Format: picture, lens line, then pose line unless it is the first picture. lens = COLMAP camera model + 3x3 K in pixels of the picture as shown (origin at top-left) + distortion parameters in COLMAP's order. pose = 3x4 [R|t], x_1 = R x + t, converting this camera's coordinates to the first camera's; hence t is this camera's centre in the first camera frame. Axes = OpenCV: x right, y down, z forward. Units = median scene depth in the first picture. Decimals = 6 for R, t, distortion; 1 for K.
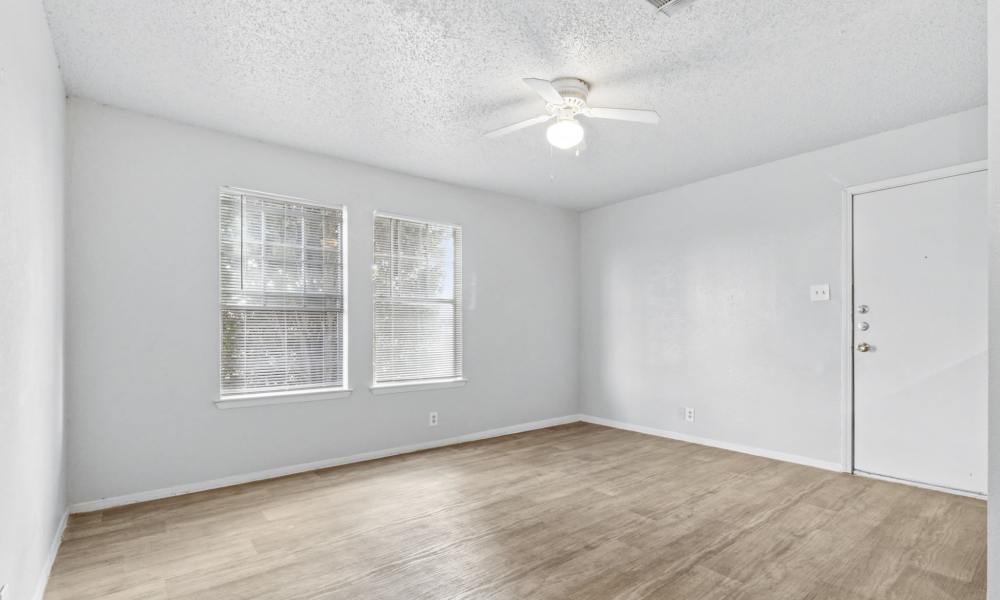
lens RADIAL K [[465.4, 0, 508.3], [0, 465.4, 337.4], [0, 0, 1]] dist [0.000635, 0.000038]
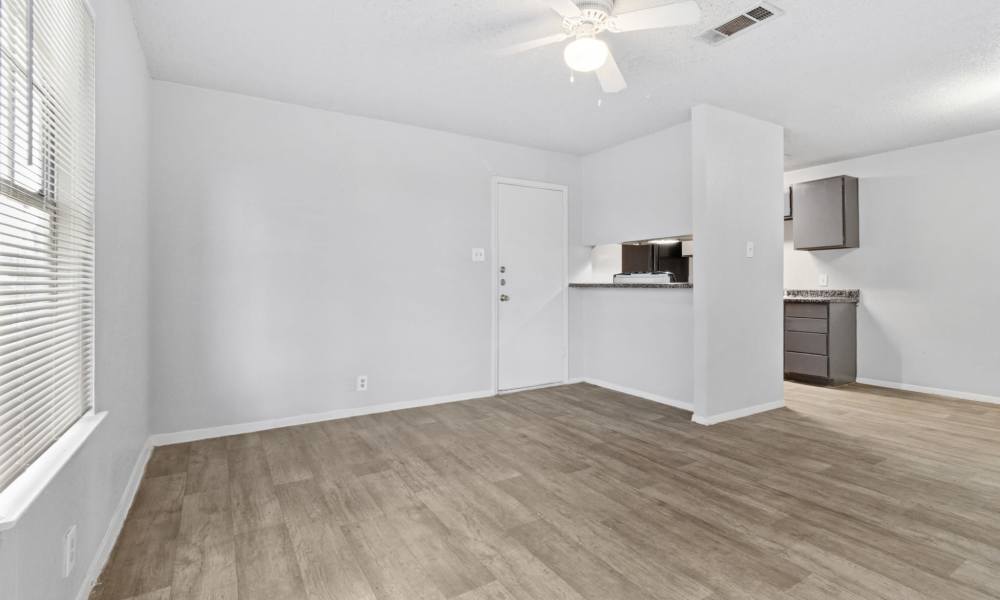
lens RADIAL K [[470.4, 0, 509.0], [0, 470.4, 292.1], [0, 0, 1]] dist [0.000740, 0.000459]
pose [[0.117613, -0.012814, 0.992977, -0.598790], [0.018644, 0.999769, 0.010694, -0.011031], [-0.992885, 0.017255, 0.117824, 0.840962]]
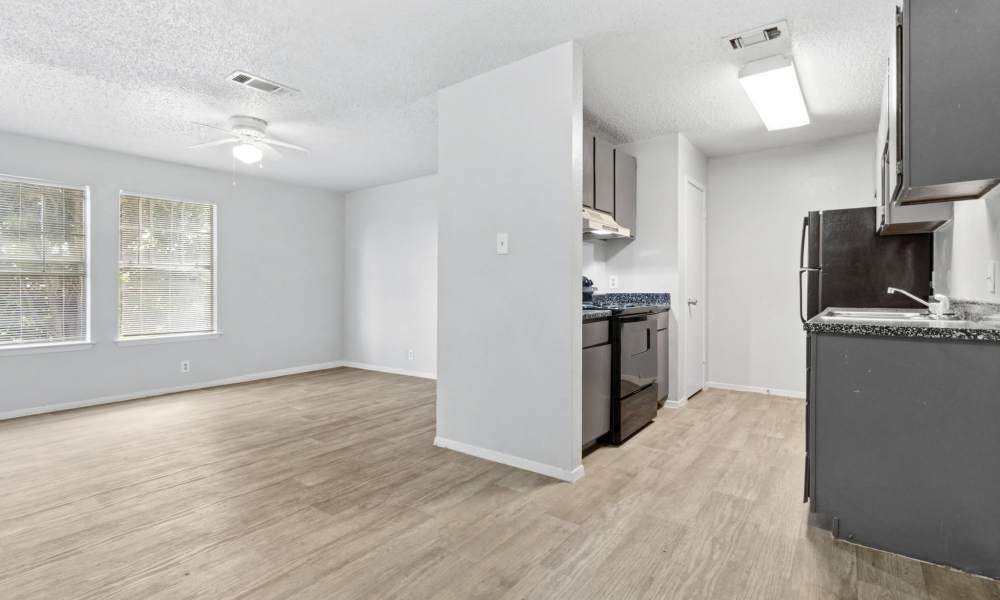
lens RADIAL K [[470.4, 0, 509.0], [0, 470.4, 292.1], [0, 0, 1]] dist [0.000740, 0.000459]
pose [[0.966114, -0.003810, 0.258087, 0.427917], [0.007020, 0.999909, -0.011519, 0.007959], [-0.258020, 0.012940, 0.966053, -0.483189]]
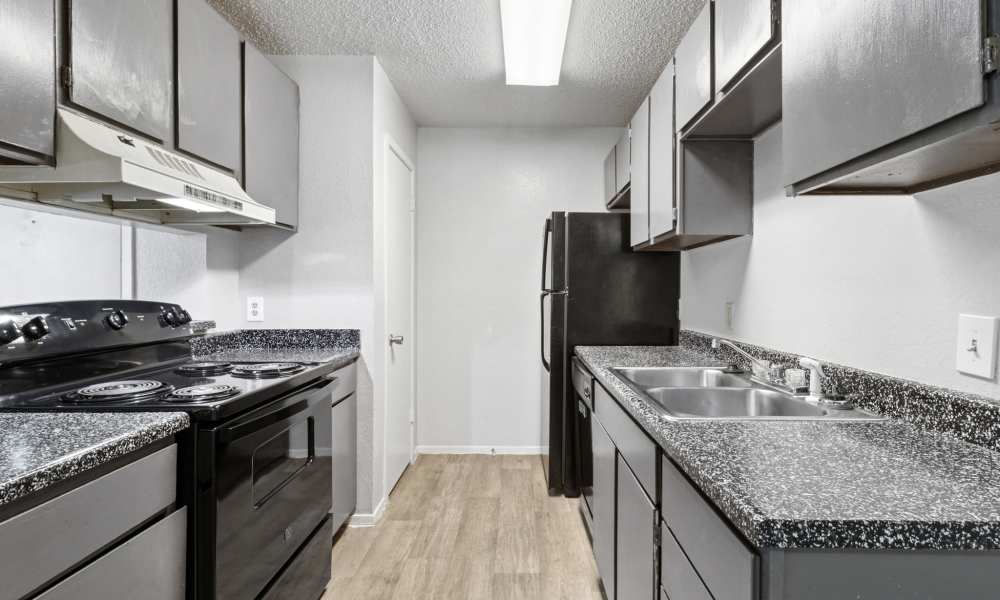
lens RADIAL K [[473.2, 0, 520.1], [0, 473.2, 295.5], [0, 0, 1]] dist [0.002212, 0.000420]
pose [[0.624880, -0.003351, 0.780713, 0.756695], [0.011181, 0.999927, -0.004657, -0.048079], [-0.780640, 0.011639, 0.624872, -0.024942]]
